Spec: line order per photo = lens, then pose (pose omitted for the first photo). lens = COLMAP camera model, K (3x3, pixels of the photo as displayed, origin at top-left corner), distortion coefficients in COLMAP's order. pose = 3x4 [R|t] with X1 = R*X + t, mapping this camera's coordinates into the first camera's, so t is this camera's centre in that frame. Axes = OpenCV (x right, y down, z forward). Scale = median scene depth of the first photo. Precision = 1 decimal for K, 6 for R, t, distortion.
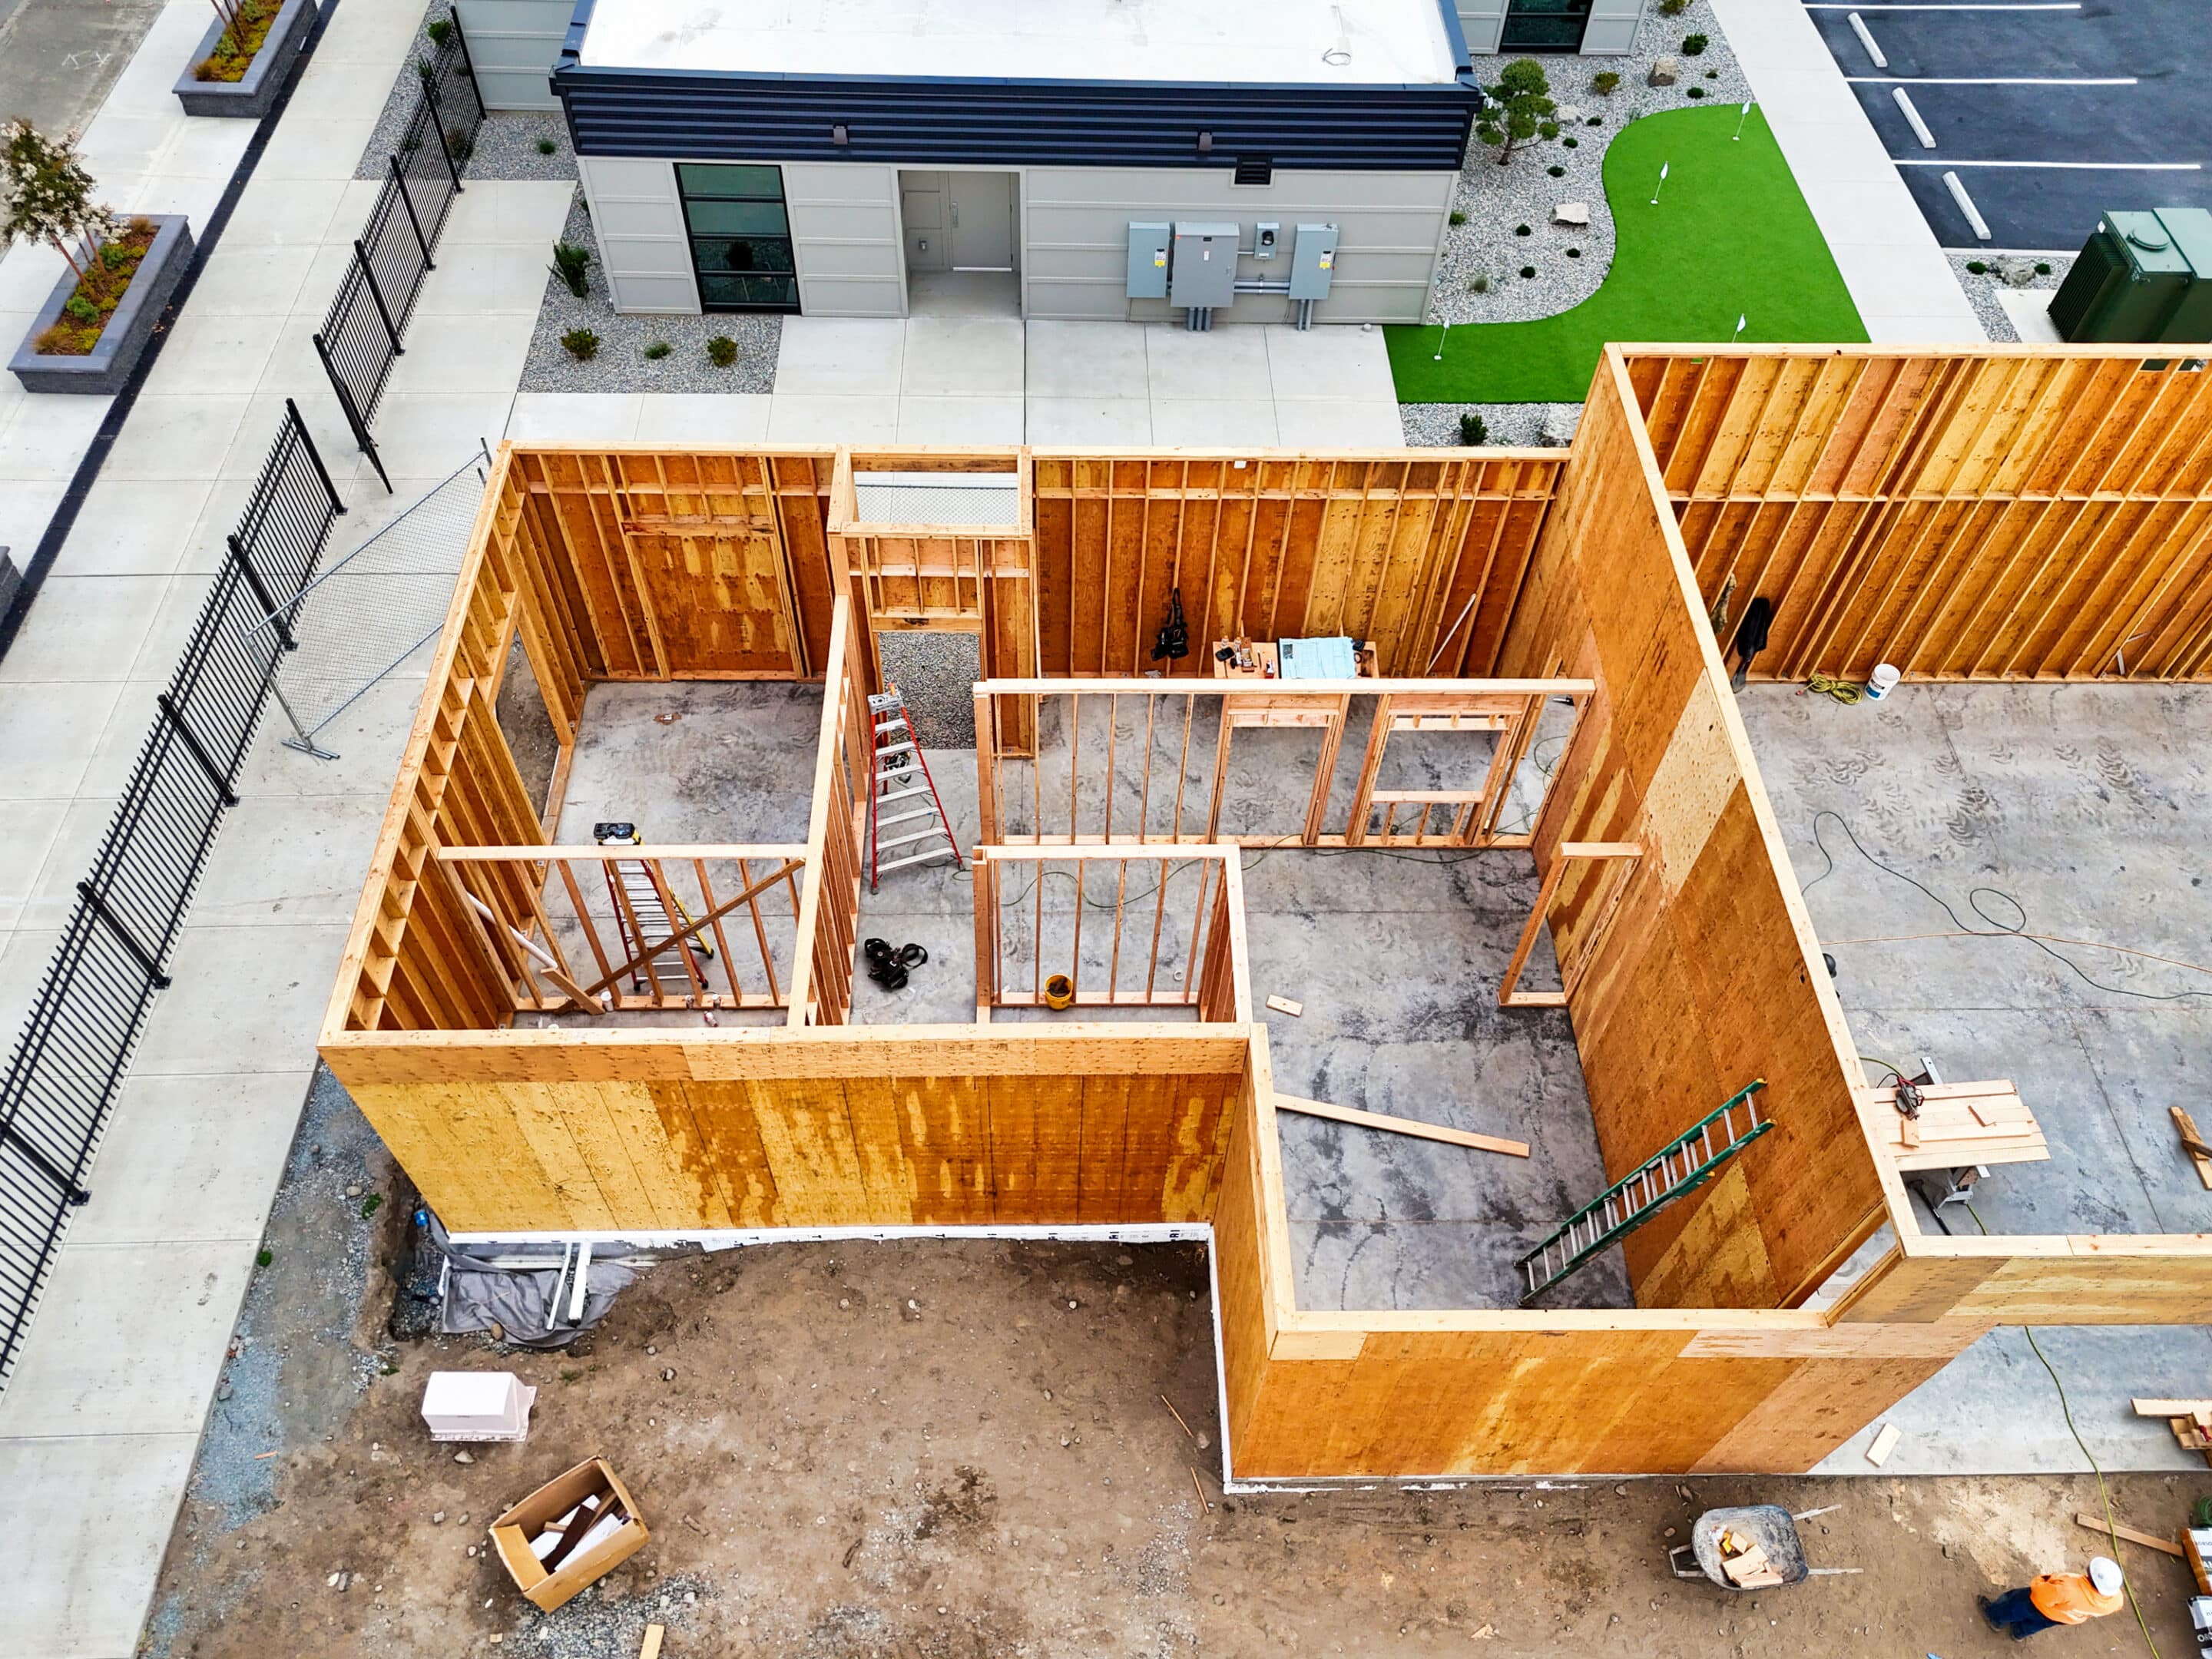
lens RADIAL K [[1605.0, 0, 1099.6], [0, 1605.0, 821.9], [0, 0, 1]] dist [0.008801, -0.001140]
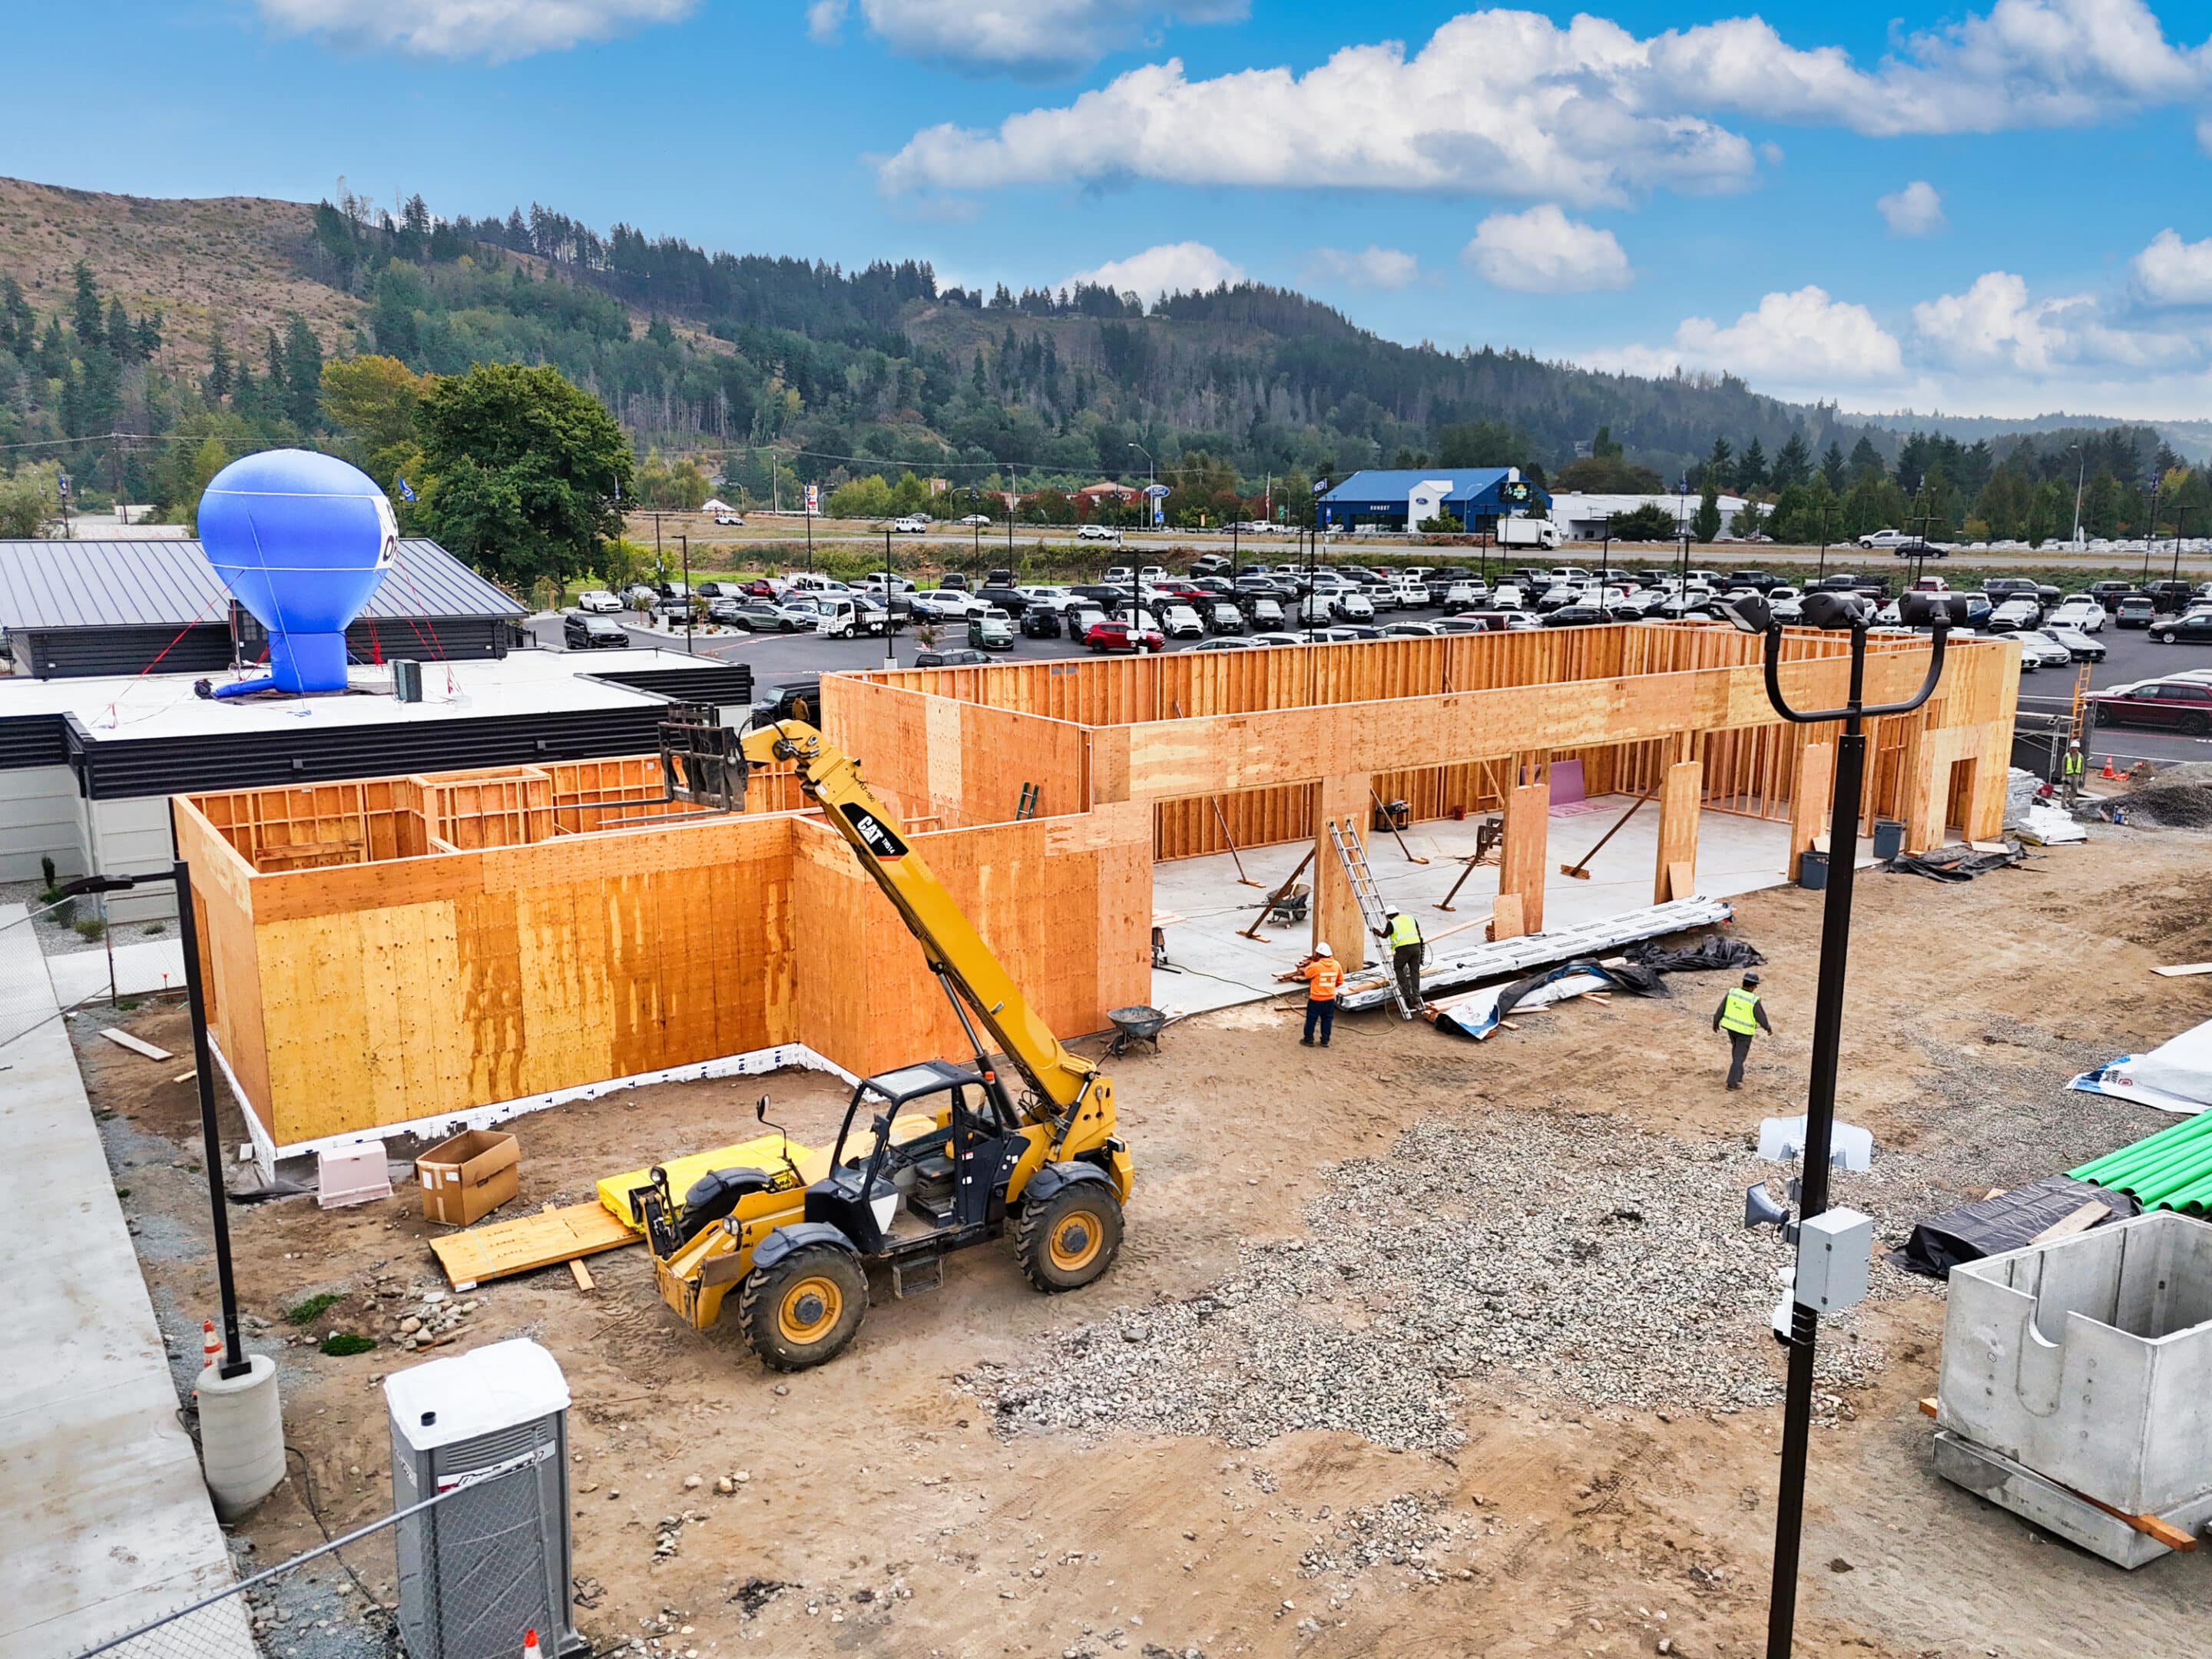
lens RADIAL K [[1605.0, 0, 1109.7], [0, 1605.0, 823.1], [0, 0, 1]] dist [0.008801, -0.001140]
pose [[0.825528, -0.137005, 0.547478, -0.570159], [0.457658, 0.730152, -0.507372, 1.148272], [-0.330230, 0.669408, 0.665463, -0.339885]]
